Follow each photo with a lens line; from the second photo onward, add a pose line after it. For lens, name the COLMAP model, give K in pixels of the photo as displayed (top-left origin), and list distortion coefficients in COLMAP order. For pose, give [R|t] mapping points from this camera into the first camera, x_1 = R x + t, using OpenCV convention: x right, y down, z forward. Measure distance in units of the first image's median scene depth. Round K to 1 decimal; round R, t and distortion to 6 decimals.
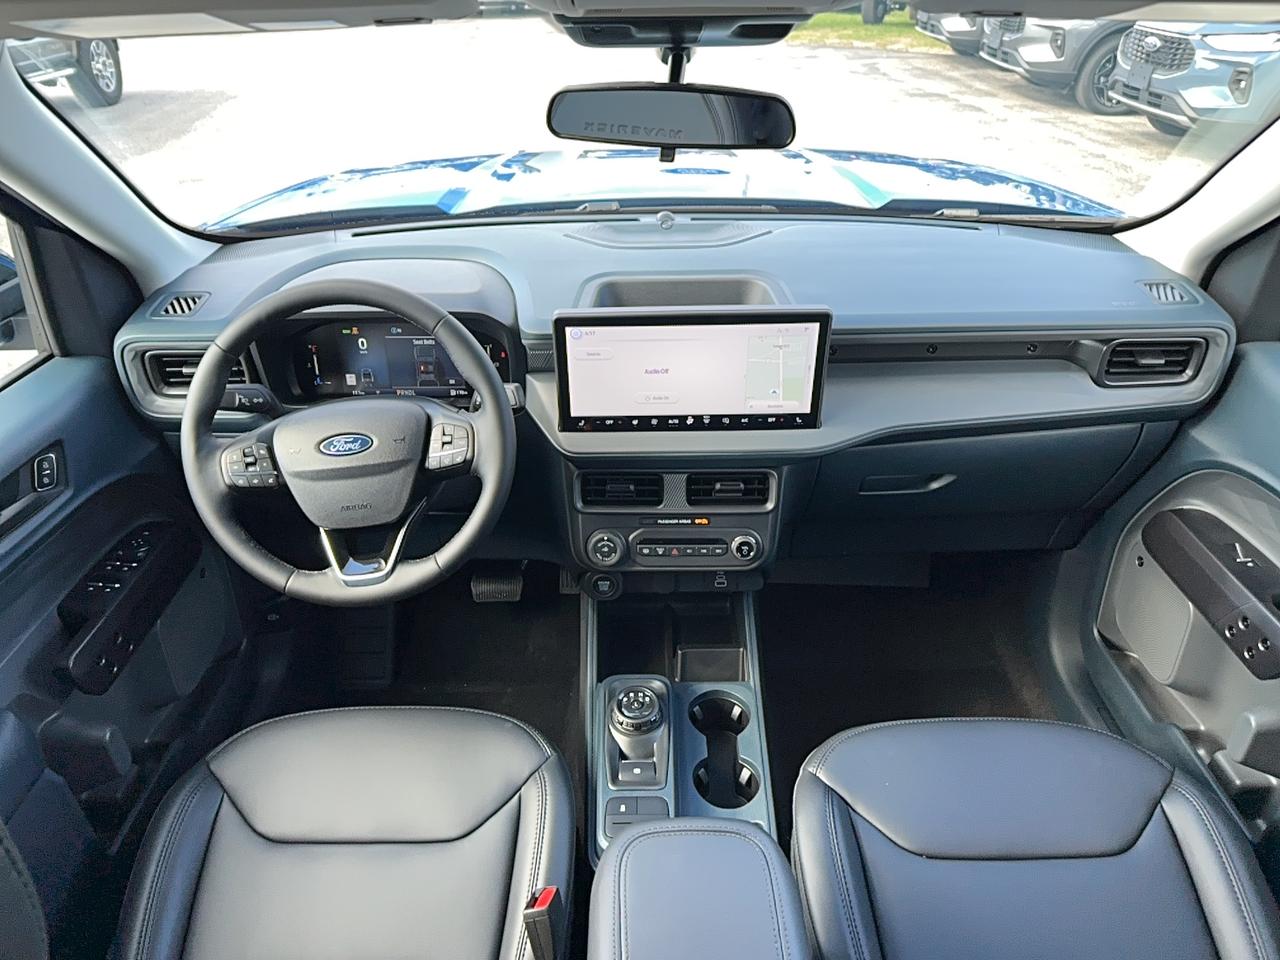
lens RADIAL K [[901.5, 0, 644.2], [0, 901.5, 478.9], [0, 0, 1]] dist [0.026750, -0.038425]
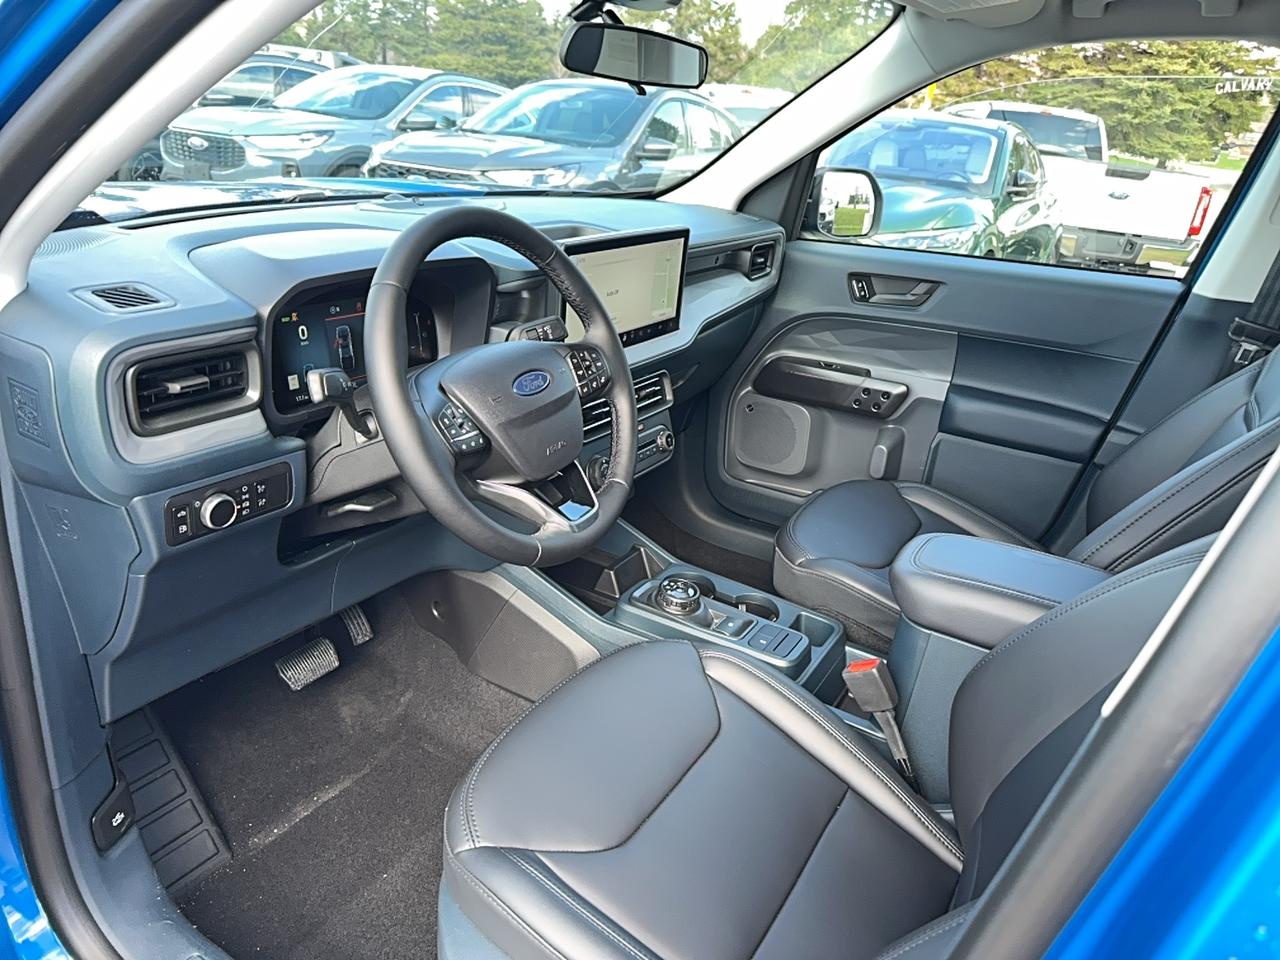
lens RADIAL K [[901.5, 0, 644.2], [0, 901.5, 478.9], [0, 0, 1]] dist [0.026750, -0.038425]
pose [[0.518460, -0.278292, 0.808550, -0.873117], [0.372583, 0.924602, 0.079327, 0.018869], [-0.769663, 0.260124, 0.583056, 0.354235]]
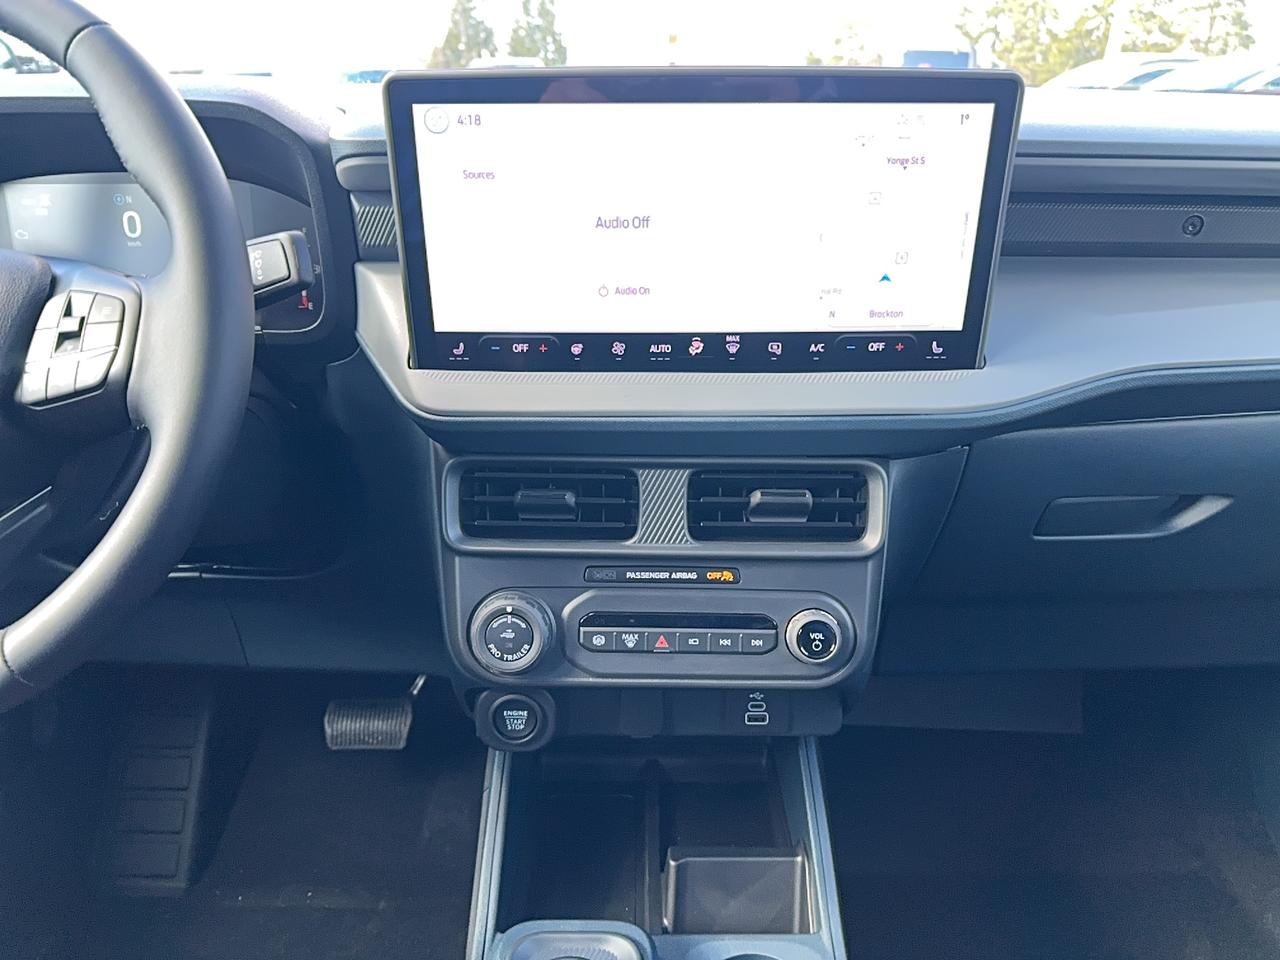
lens RADIAL K [[901.5, 0, 644.2], [0, 901.5, 478.9], [0, 0, 1]] dist [0.026750, -0.038425]
pose [[0.999896, 0.012952, -0.006278, 0.027147], [-0.013775, 0.987584, -0.156487, 0.071079], [0.004173, 0.156557, 0.987660, 0.541374]]
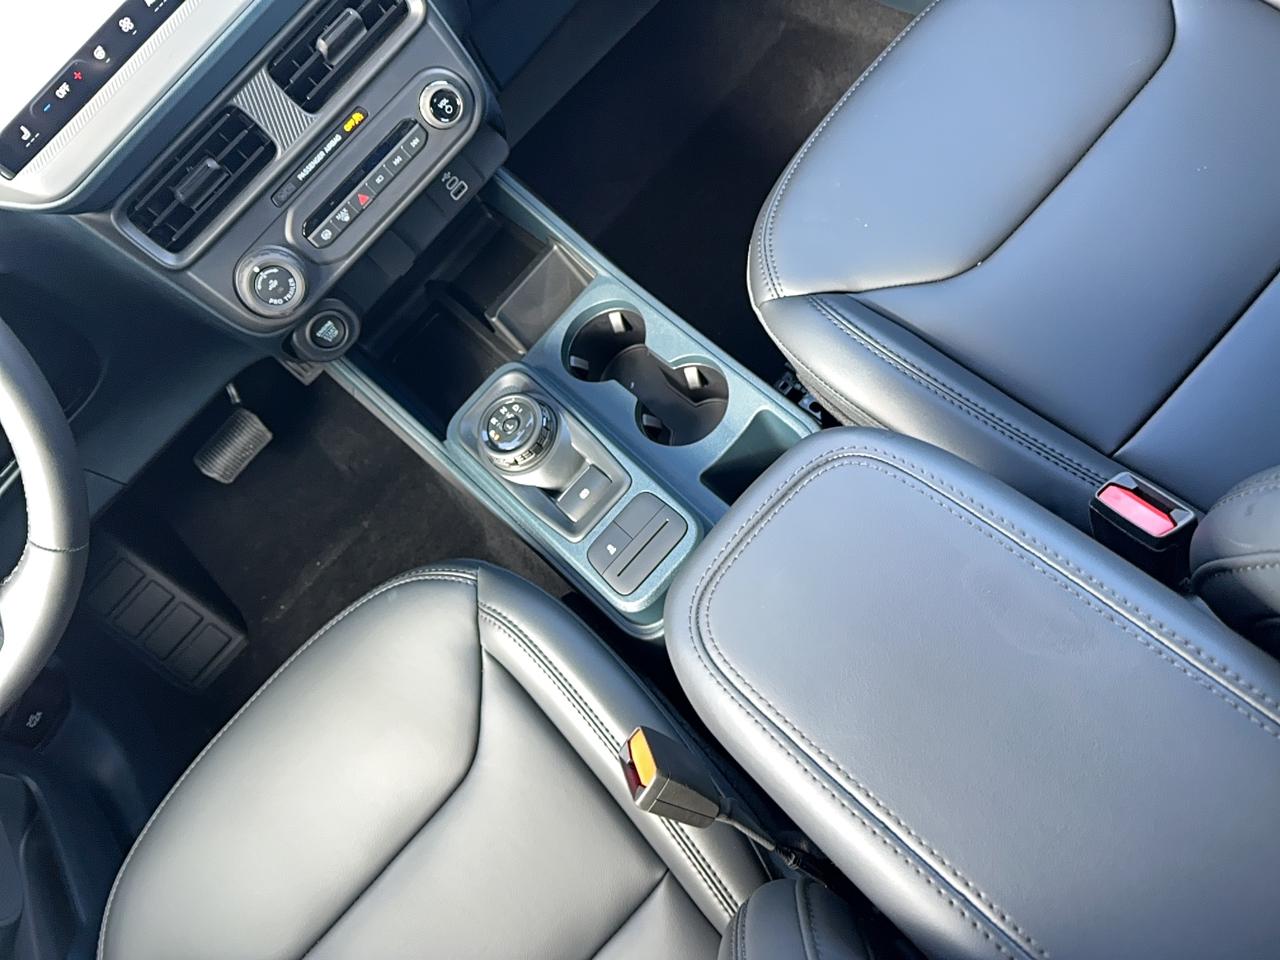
lens RADIAL K [[917.6, 0, 639.2], [0, 917.6, 483.6], [0, 0, 1]] dist [-0.004162, -0.006506]
pose [[0.680711, -0.731757, 0.034125, 0.001547], [0.654661, 0.628574, 0.419898, 0.065761], [-0.328713, -0.263488, 0.906930, 0.378853]]
